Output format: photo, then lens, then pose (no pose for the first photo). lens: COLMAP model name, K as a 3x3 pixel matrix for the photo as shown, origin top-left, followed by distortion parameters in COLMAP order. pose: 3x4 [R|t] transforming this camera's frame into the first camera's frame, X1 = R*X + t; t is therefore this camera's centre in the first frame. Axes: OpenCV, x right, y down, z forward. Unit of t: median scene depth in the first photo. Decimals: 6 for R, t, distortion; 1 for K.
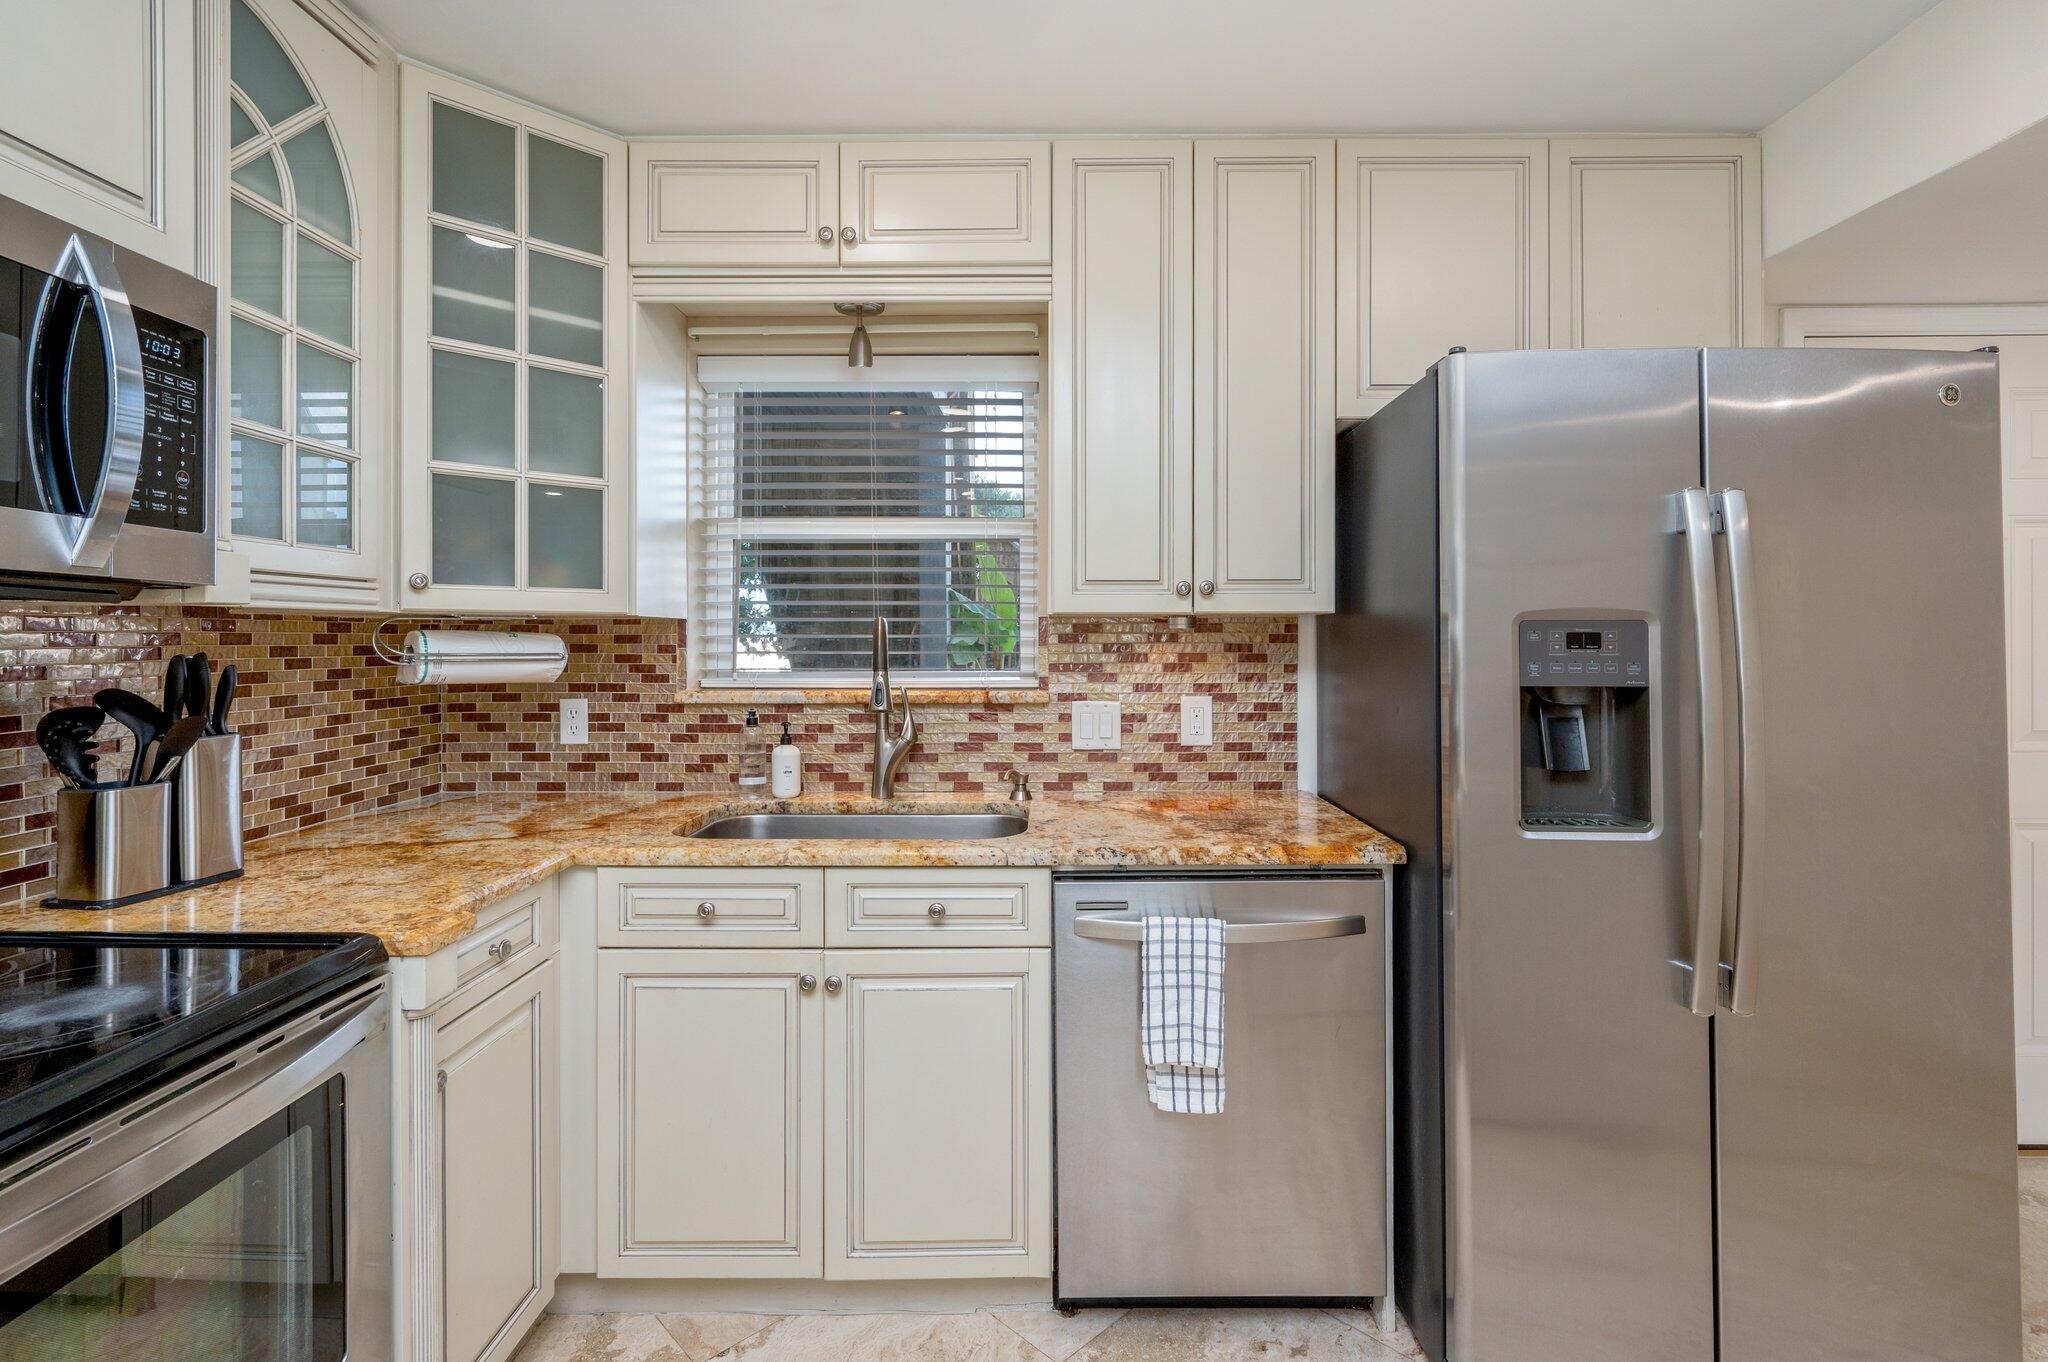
lens RADIAL K [[933.5, 0, 1057.7], [0, 933.5, 640.4], [0, 0, 1]] dist [-0.000177, 0.000182]
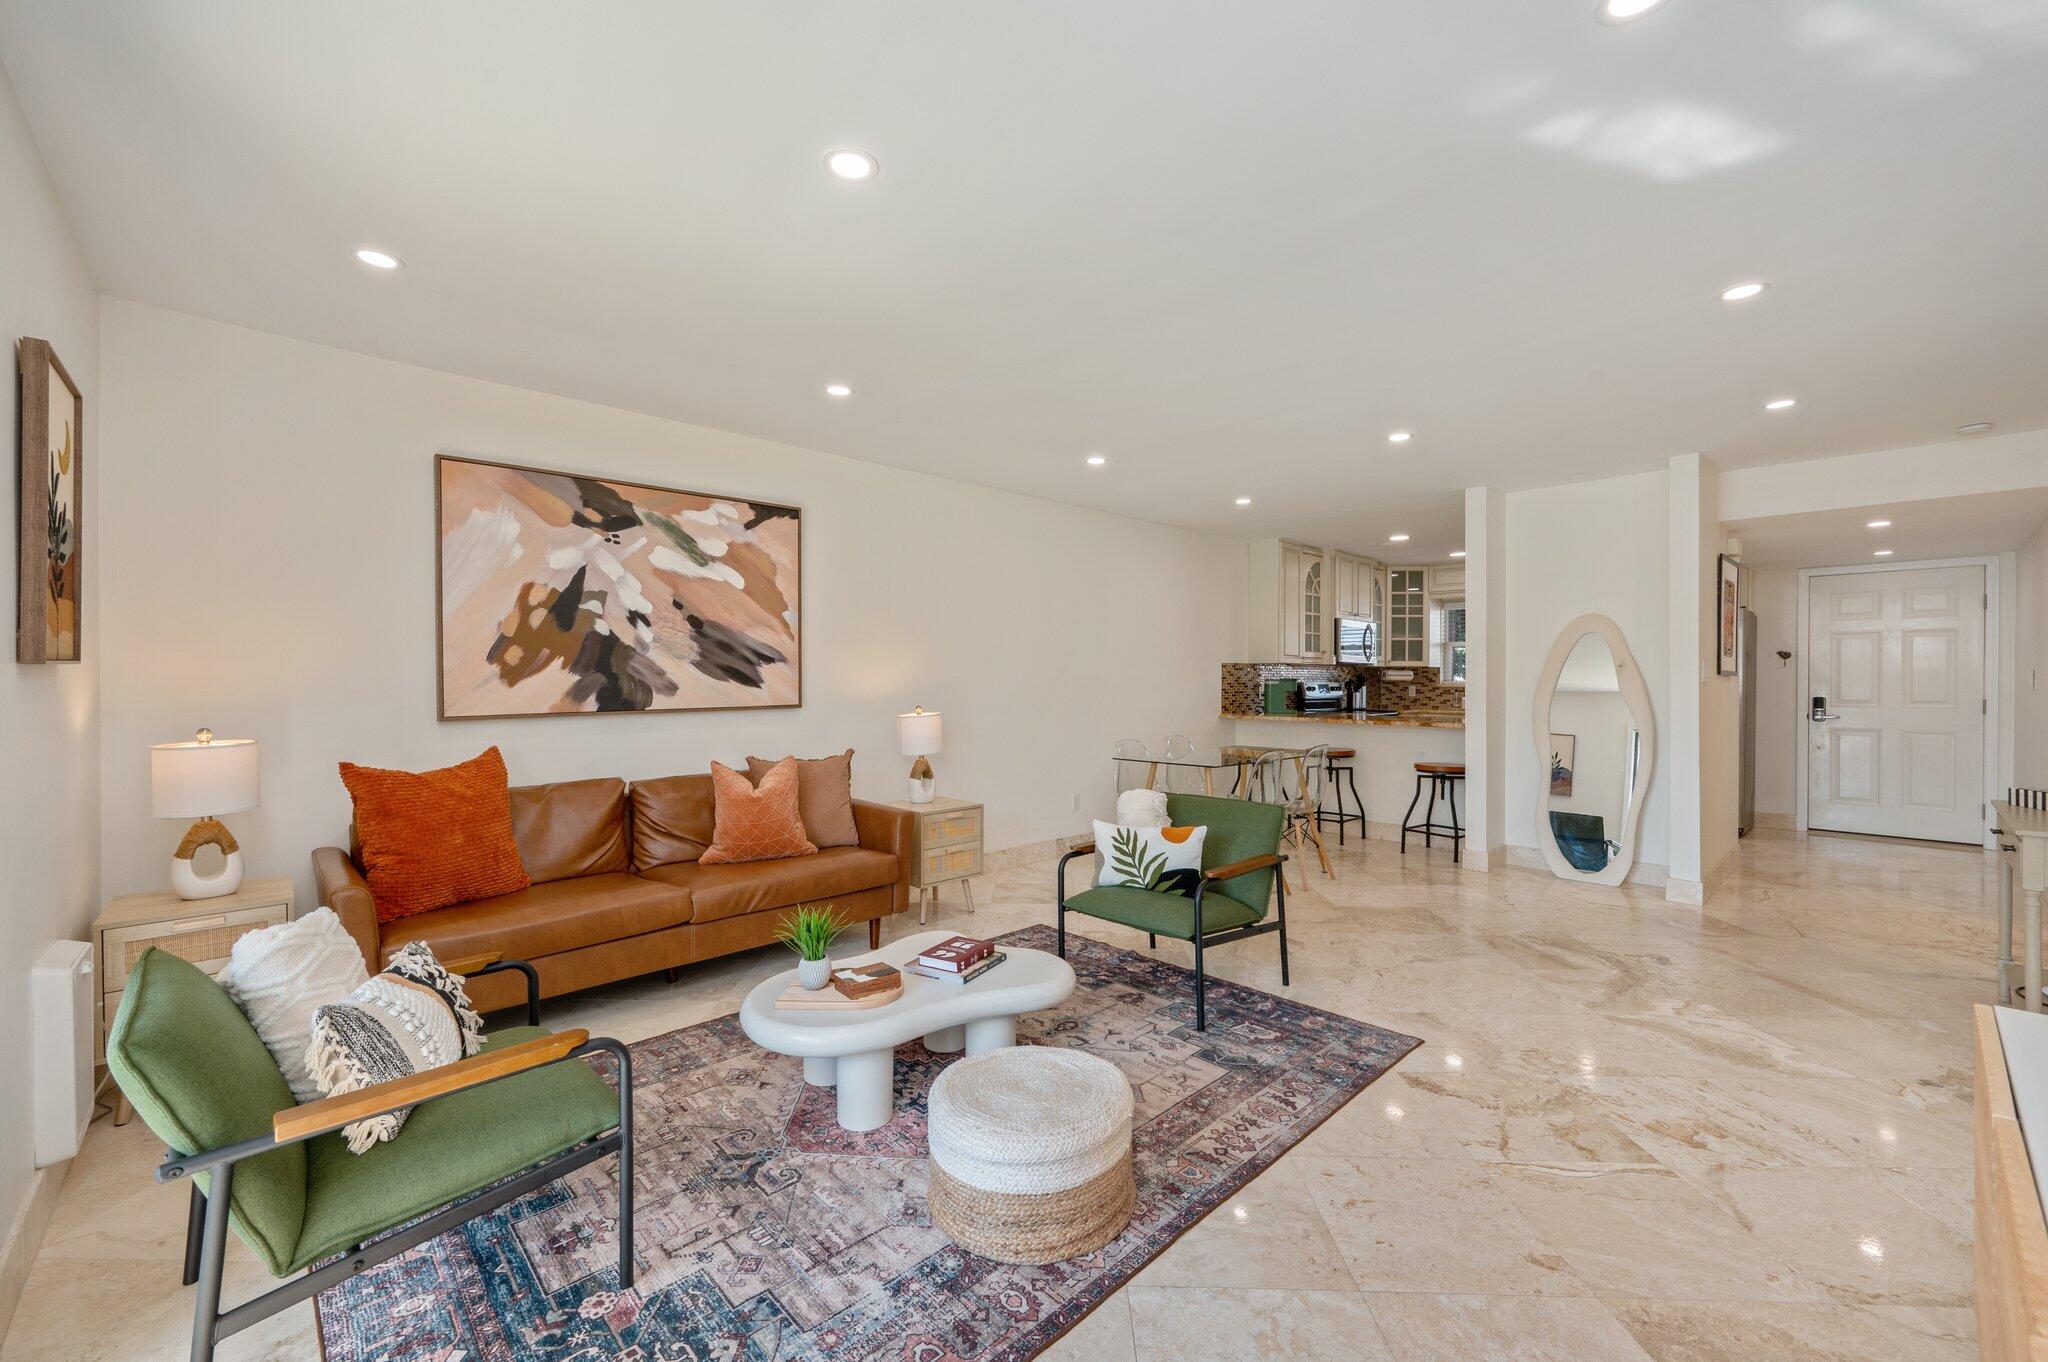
lens RADIAL K [[819.8, 0, 1012.1], [0, 819.8, 675.7], [0, 0, 1]] dist [-0.004271, 0.000519]
pose [[0.676412, 0.008014, -0.736480, 1.067526], [-0.004094, 0.999966, 0.007121, -0.002282], [0.736512, -0.001801, 0.676422, -3.067191]]
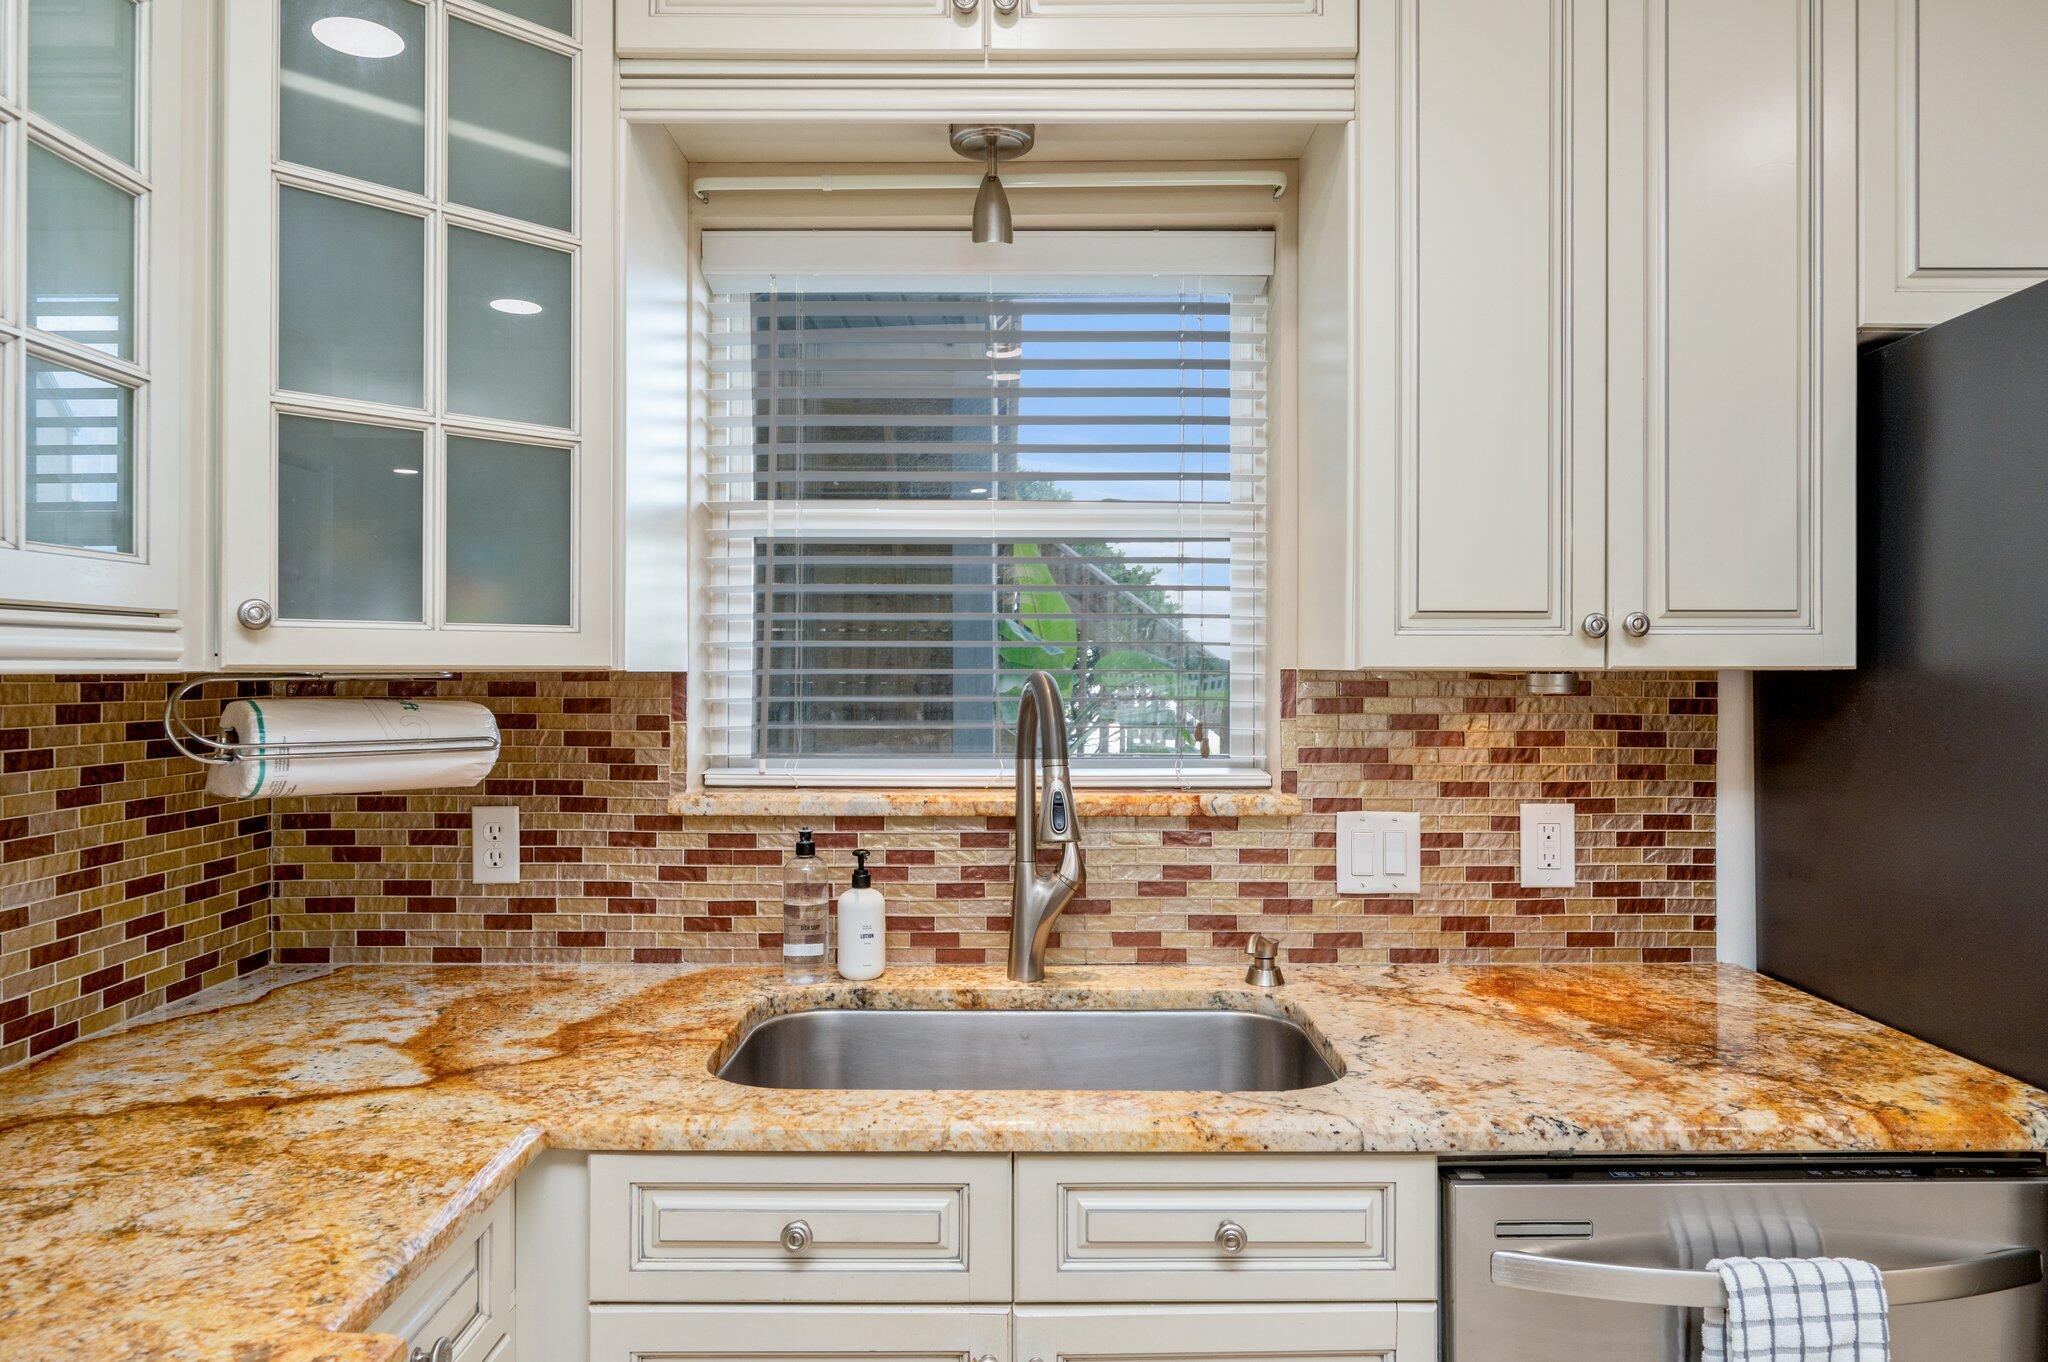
lens RADIAL K [[1217.5, 0, 1028.3], [0, 1217.5, 668.4], [0, 0, 1]] dist [0.000010, -0.002365]
pose [[0.999995, 0.001656, 0.002716, -0.193392], [-0.001648, 0.999994, -0.003095, -0.024699], [-0.002721, 0.003090, 0.999992, 0.239900]]
